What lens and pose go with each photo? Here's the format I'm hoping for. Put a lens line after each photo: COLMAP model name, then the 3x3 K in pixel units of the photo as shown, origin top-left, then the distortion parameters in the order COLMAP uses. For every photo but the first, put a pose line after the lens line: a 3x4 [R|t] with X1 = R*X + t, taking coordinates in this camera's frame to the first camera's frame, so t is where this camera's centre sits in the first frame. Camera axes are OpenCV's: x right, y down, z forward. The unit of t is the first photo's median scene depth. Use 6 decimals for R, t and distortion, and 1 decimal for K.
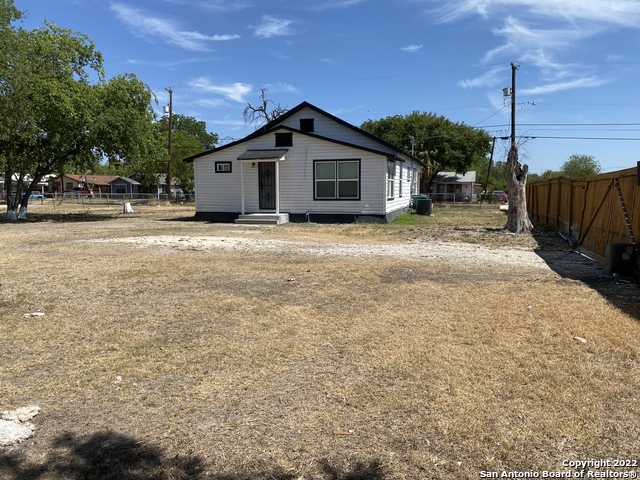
lens RADIAL K [[497.4, 0, 321.4], [0, 497.4, 241.0], [0, 0, 1]] dist [0.059939, -0.050735]
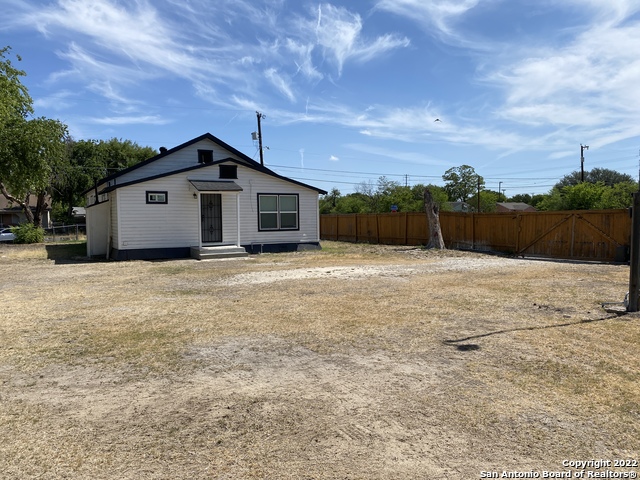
lens RADIAL K [[497.4, 0, 321.4], [0, 497.4, 241.0], [0, 0, 1]] dist [0.059939, -0.050735]
pose [[0.703104, -0.041059, 0.709901, -0.651033], [0.081509, 0.996405, -0.023099, -0.027003], [-0.706401, 0.074104, 0.703923, 0.175221]]
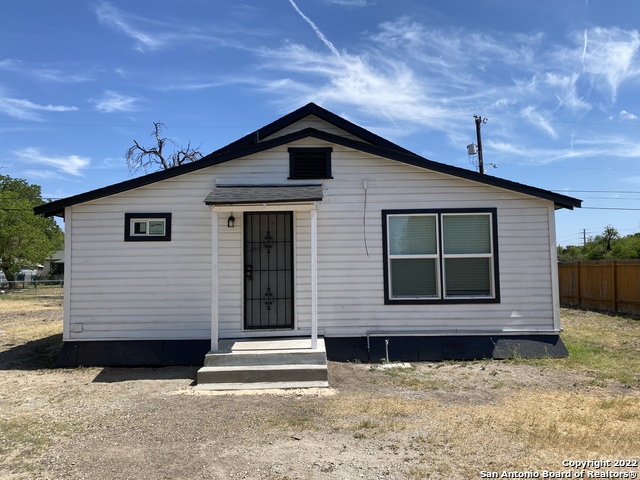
lens RADIAL K [[497.4, 0, 321.4], [0, 497.4, 241.0], [0, 0, 1]] dist [0.059939, -0.050735]
pose [[0.956283, 0.002483, 0.292432, -0.187524], [0.042085, 0.988387, -0.146014, -0.074481], [-0.289398, 0.151938, 0.945073, 0.600912]]
